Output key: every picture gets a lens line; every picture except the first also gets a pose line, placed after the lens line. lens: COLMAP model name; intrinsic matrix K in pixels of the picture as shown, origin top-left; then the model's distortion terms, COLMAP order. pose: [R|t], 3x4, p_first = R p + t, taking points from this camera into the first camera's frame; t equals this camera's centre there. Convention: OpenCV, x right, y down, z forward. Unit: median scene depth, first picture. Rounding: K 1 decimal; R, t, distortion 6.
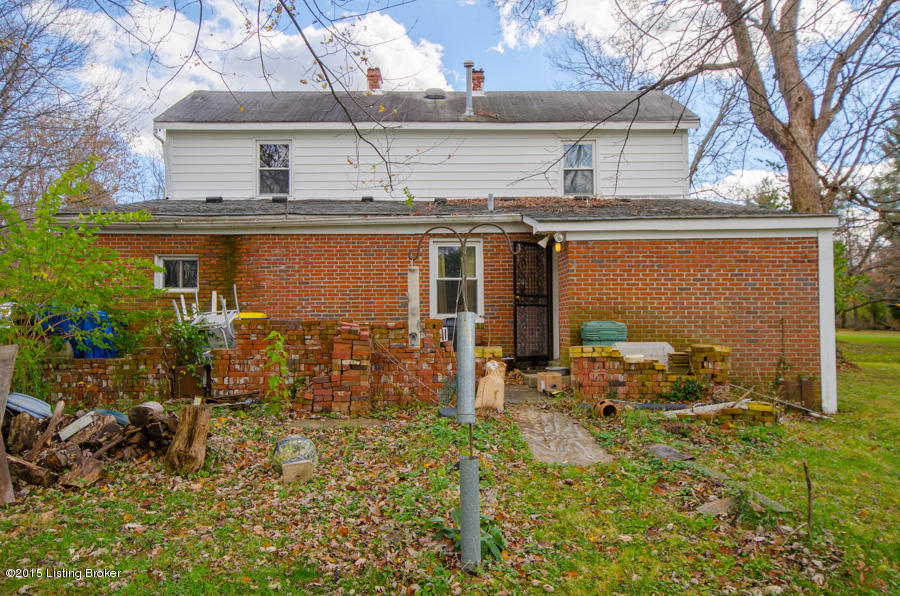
lens RADIAL K [[697.9, 0, 449.8], [0, 697.9, 298.2], [0, 0, 1]] dist [-0.003638, -0.000413]
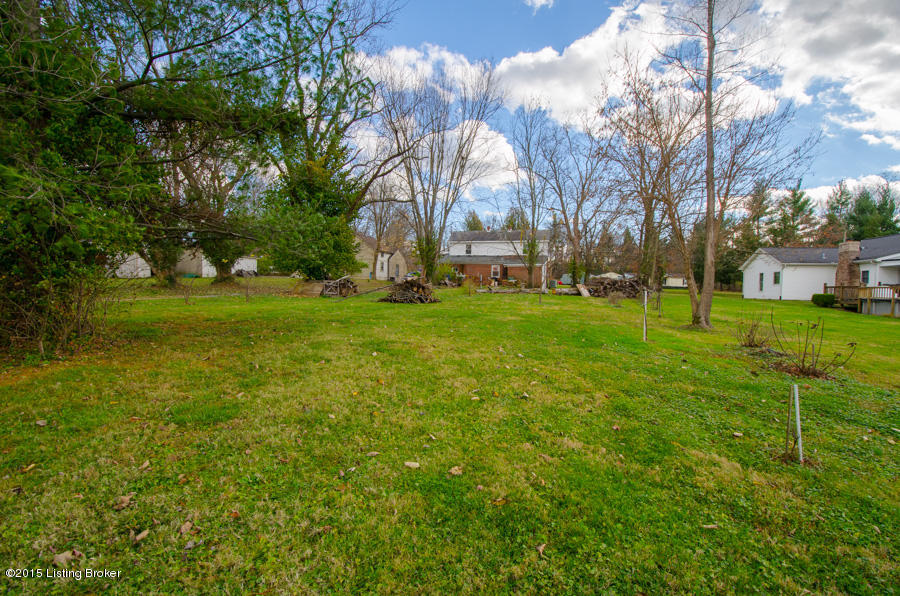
lens RADIAL K [[393.4, 0, 451.5], [0, 393.4, 300.1], [0, 0, 1]] dist [0.003613, 0.000090]
pose [[0.962235, 0.028931, -0.270680, 0.466084], [-0.008839, 0.997133, 0.075155, -0.020757], [0.272078, -0.069924, 0.959731, -2.027276]]
